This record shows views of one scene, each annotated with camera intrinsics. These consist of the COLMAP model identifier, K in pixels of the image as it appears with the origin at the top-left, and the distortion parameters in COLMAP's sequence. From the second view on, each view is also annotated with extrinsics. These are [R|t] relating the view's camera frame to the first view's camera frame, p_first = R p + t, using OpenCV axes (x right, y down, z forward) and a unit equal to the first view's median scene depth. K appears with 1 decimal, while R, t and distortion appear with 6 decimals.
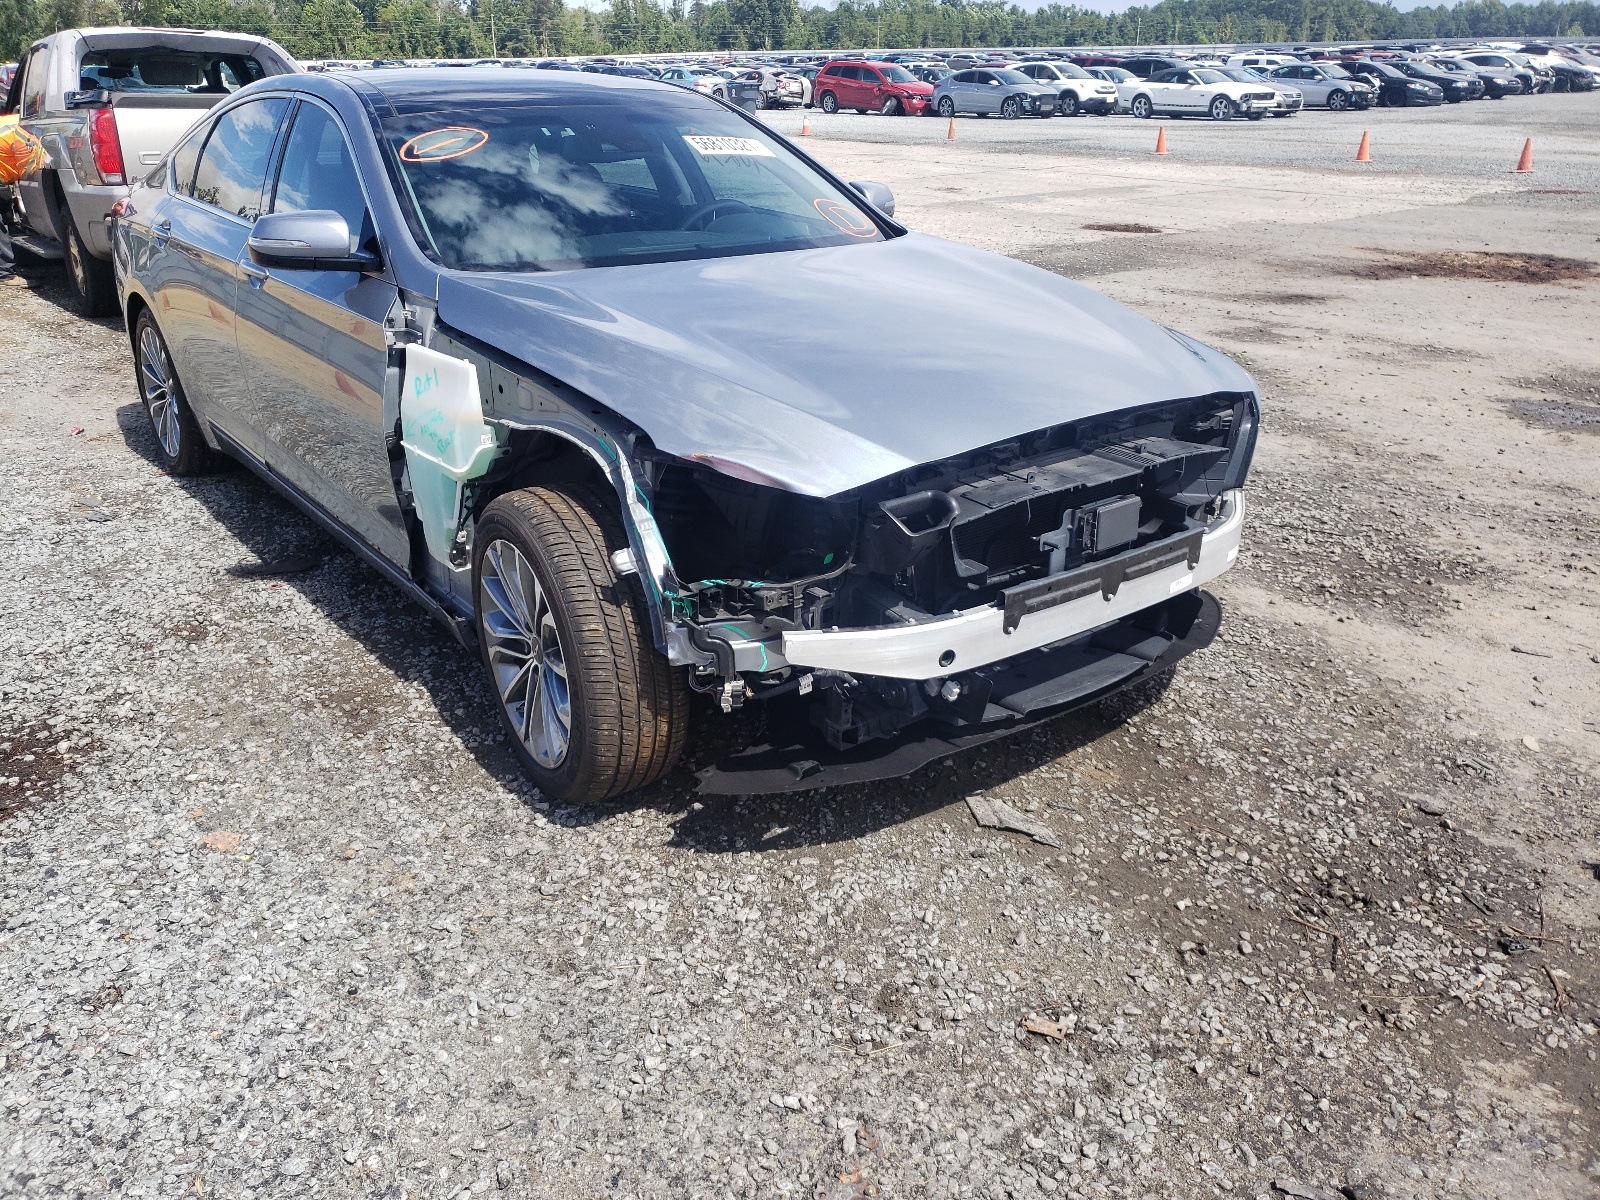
lens RADIAL K [[1255.6, 0, 800.0], [0, 1255.6, 600.0], [0, 0, 1]] dist [0.009777, 0.012026]
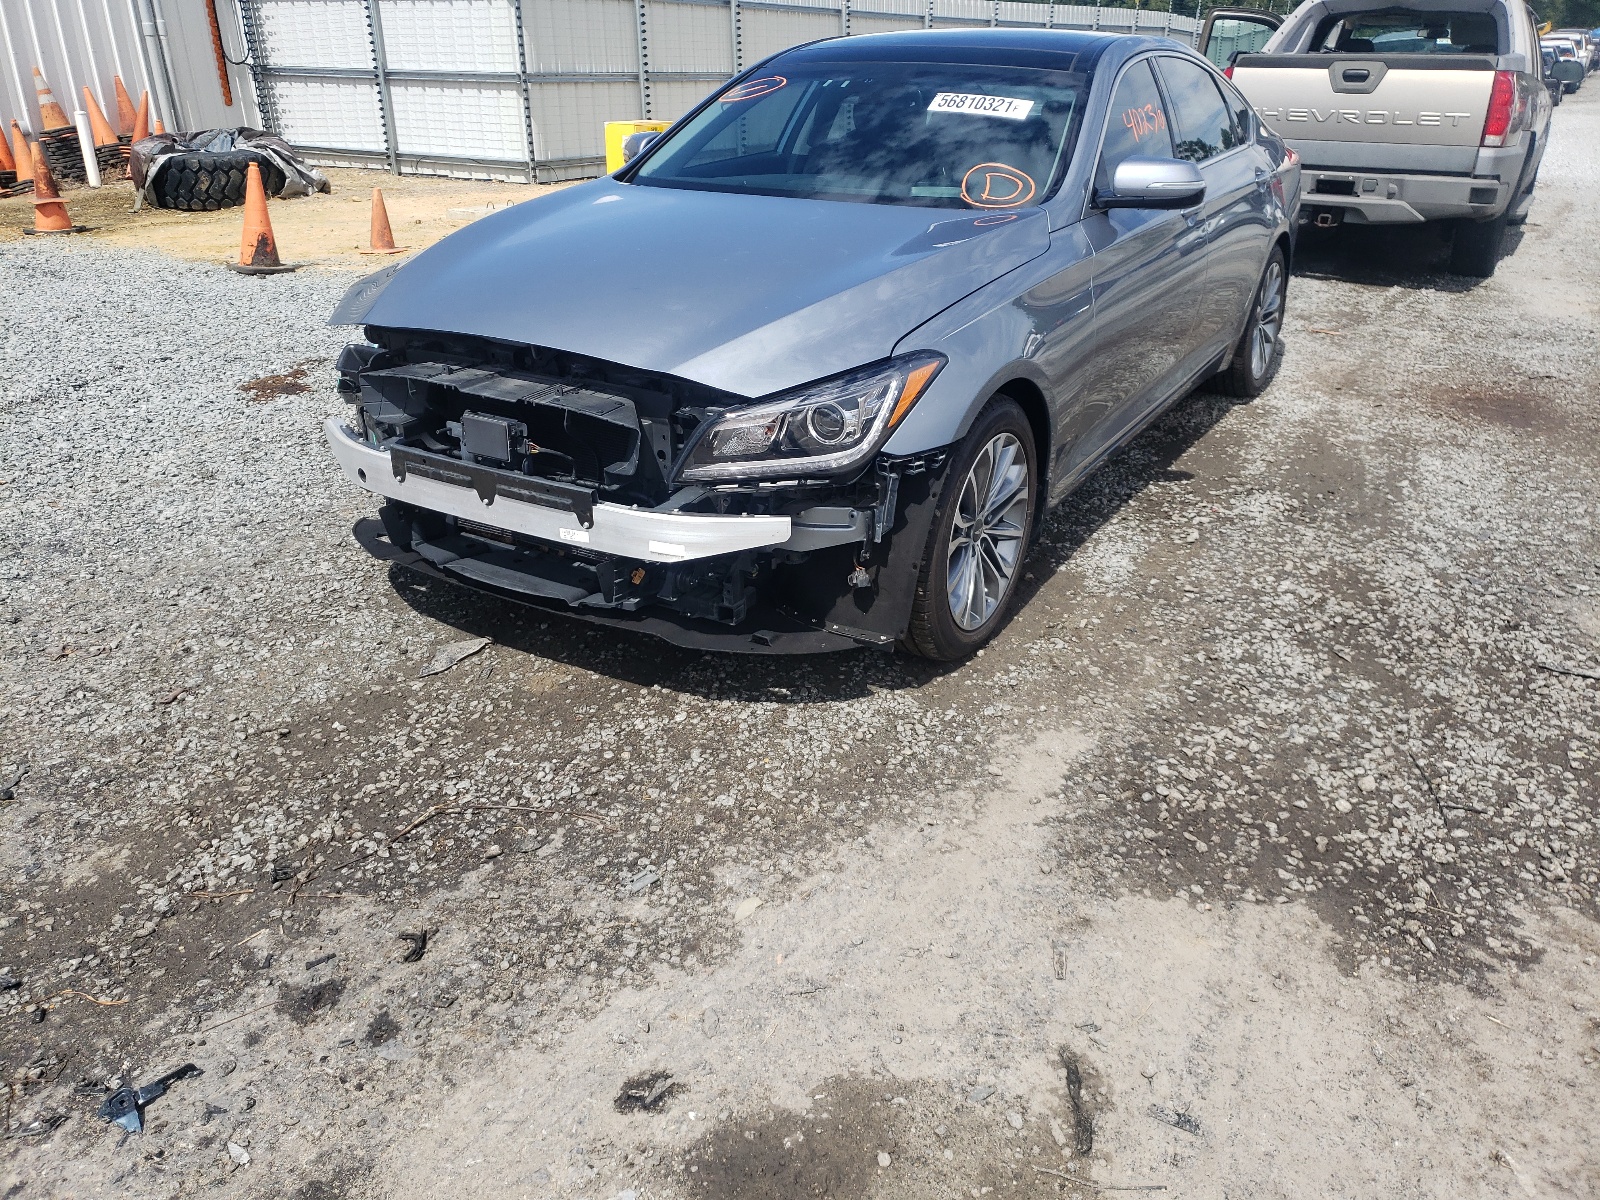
lens RADIAL K [[1197.8, 0, 800.0], [0, 1197.8, 600.0], [0, 0, 1]] dist [-0.005020, -0.002767]
pose [[0.372137, 0.388626, -0.842902, 1.296766], [-0.369469, 0.895101, 0.249574, -0.297153], [0.851473, 0.218551, 0.476685, 0.743812]]
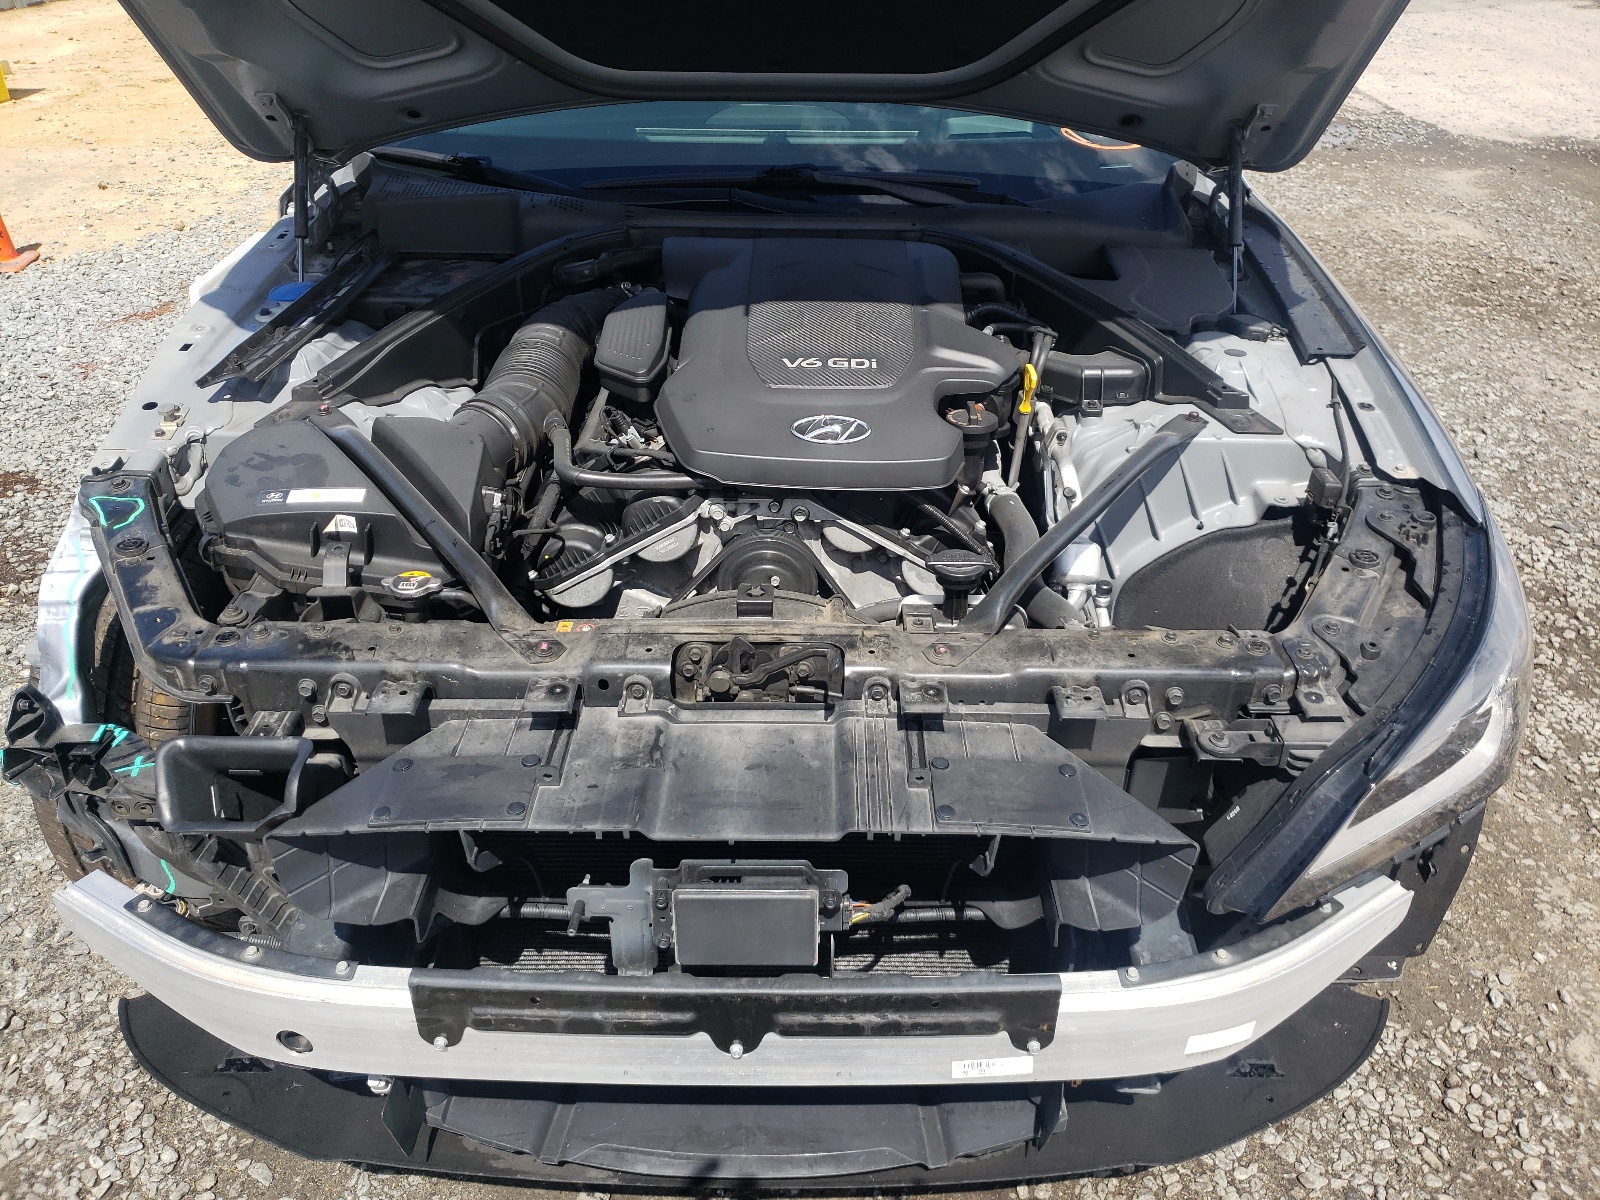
lens RADIAL K [[1255.6, 0, 800.0], [0, 1255.6, 600.0], [0, 0, 1]] dist [0.009777, 0.012026]
pose [[0.794622, 0.326771, -0.511660, 0.449847], [-0.244785, 0.943695, 0.222532, -0.268212], [0.555568, -0.051582, 0.829870, 0.637596]]
